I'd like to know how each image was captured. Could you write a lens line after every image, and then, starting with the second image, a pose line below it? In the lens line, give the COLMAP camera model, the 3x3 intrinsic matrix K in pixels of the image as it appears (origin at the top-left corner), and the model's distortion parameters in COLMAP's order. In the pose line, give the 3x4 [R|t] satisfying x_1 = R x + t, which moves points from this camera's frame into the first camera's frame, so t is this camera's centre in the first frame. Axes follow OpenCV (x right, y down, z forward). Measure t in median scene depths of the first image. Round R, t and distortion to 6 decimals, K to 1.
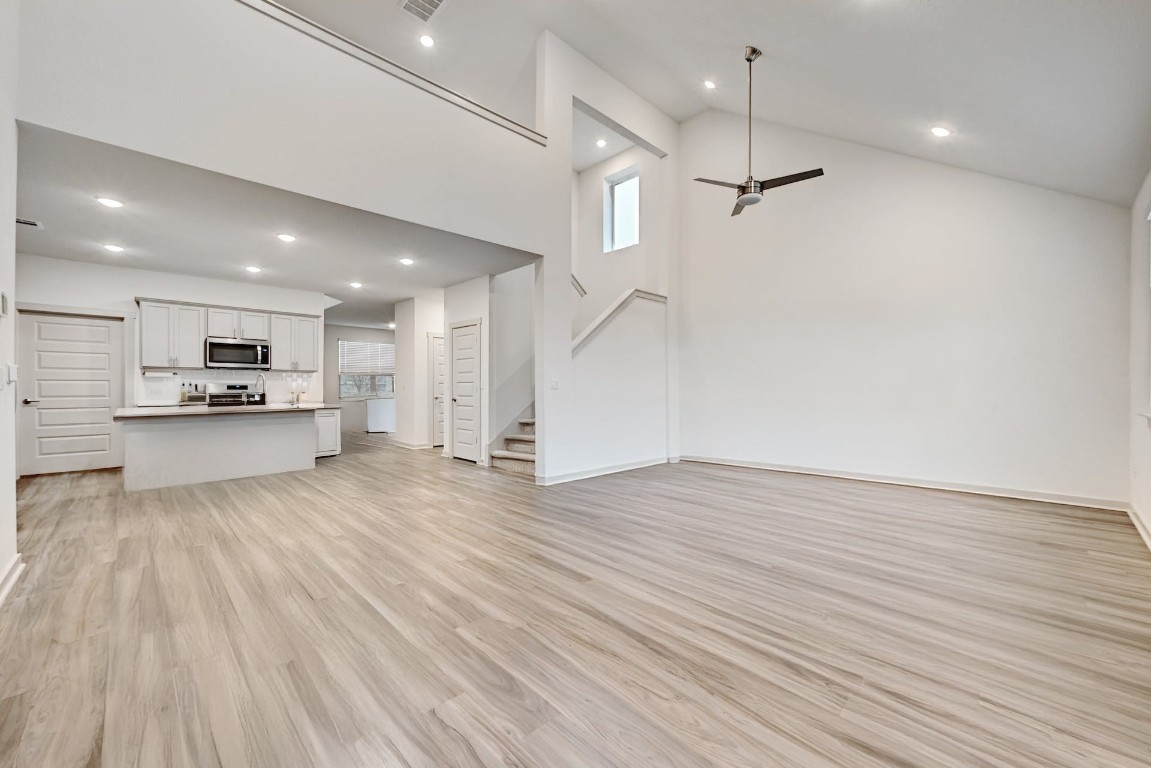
lens RADIAL K [[444.6, 0, 582.5], [0, 444.6, 378.2], [0, 0, 1]] dist [0.001402, 0.000038]
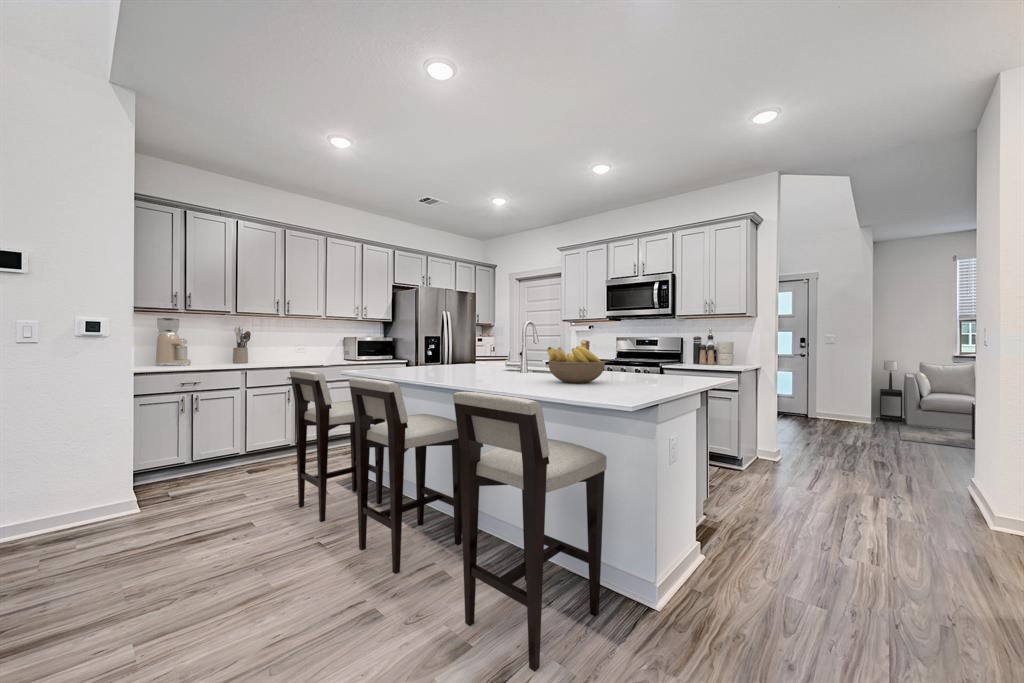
lens RADIAL K [[414.4, 0, 514.7], [0, 414.4, 337.7], [0, 0, 1]] dist [-0.000814, -0.000175]
pose [[0.058984, -0.006891, -0.998235, -0.106624], [0.019349, 0.999796, -0.005758, 0.012765], [0.998071, -0.018976, 0.059105, 0.773564]]
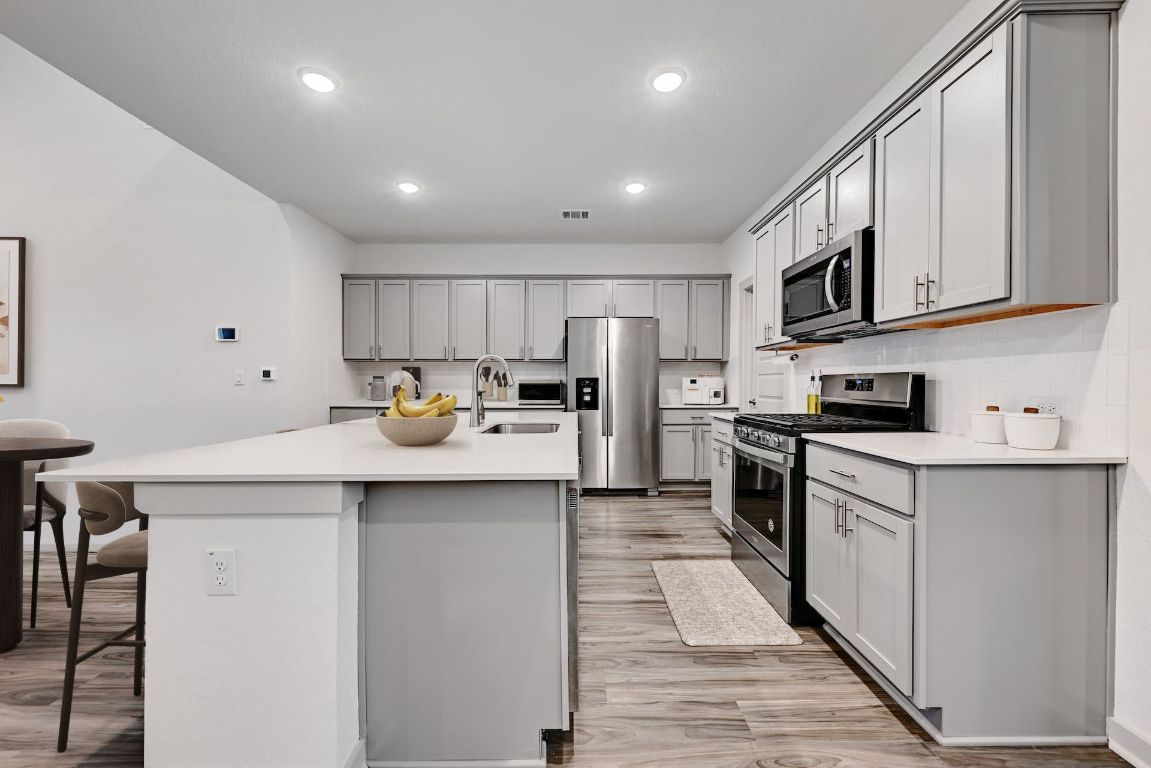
lens RADIAL K [[458.2, 0, 575.5], [0, 458.2, 384.0], [0, 0, 1]] dist [0.000491, 0.000238]
pose [[-0.703739, 0.000075, -0.710458, -0.370947], [0.016754, 0.999724, -0.016489, 0.023811], [0.710261, -0.023507, -0.703546, 1.144809]]
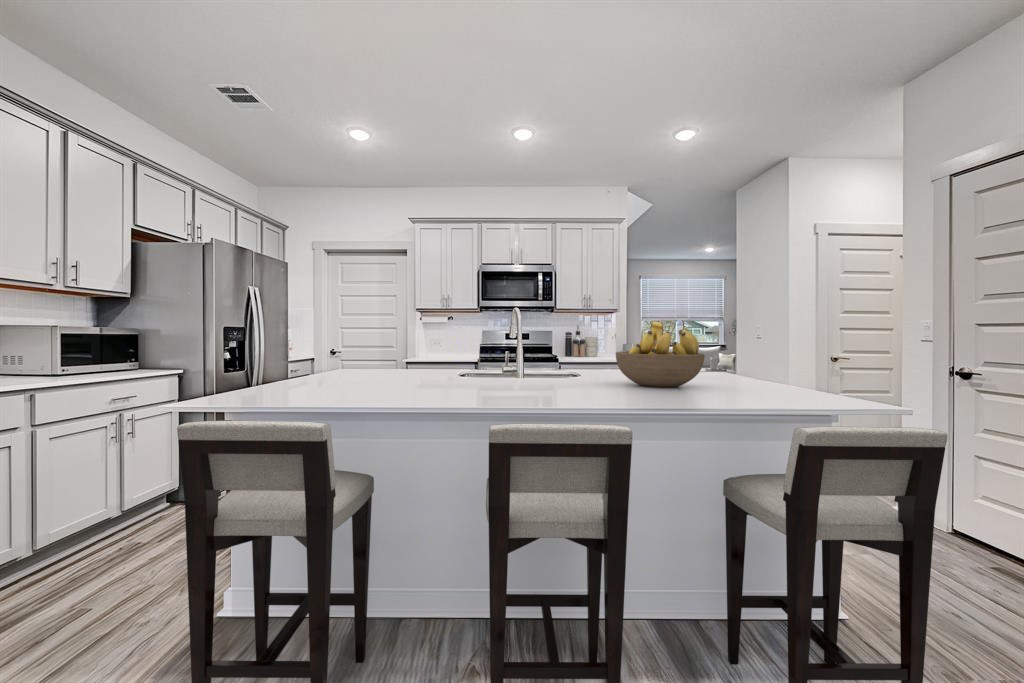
lens RADIAL K [[414.4, 0, 514.7], [0, 414.4, 337.7], [0, 0, 1]] dist [-0.000814, -0.000175]
pose [[0.713107, 0.005071, -0.701037, -0.340494], [0.012413, 0.999726, 0.019858, 0.009886], [0.700945, -0.022863, 0.712849, 0.561188]]
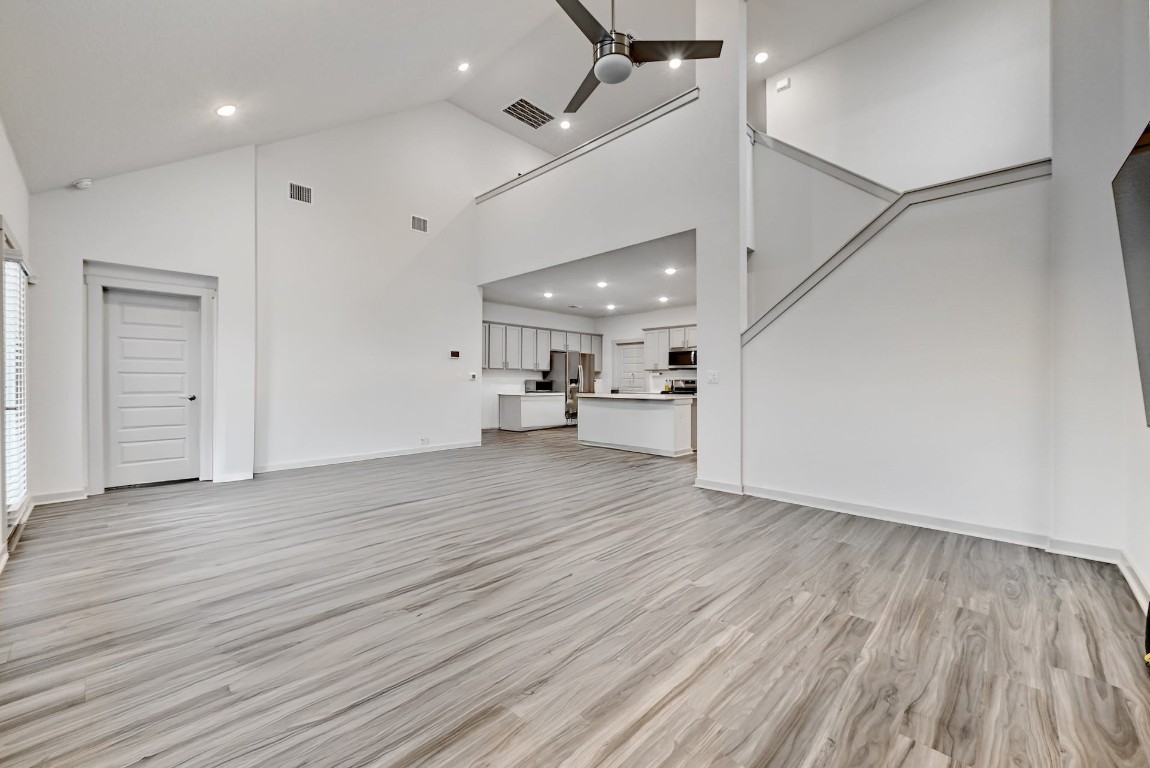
lens RADIAL K [[457.8, 0, 575.0], [0, 457.8, 384.0], [0, 0, 1]] dist [0.000491, 0.000238]
pose [[0.025832, 0.001096, -0.999666, 0.667464], [0.021442, 0.999769, 0.001650, 0.016528], [0.999436, -0.021478, 0.025803, 0.631944]]
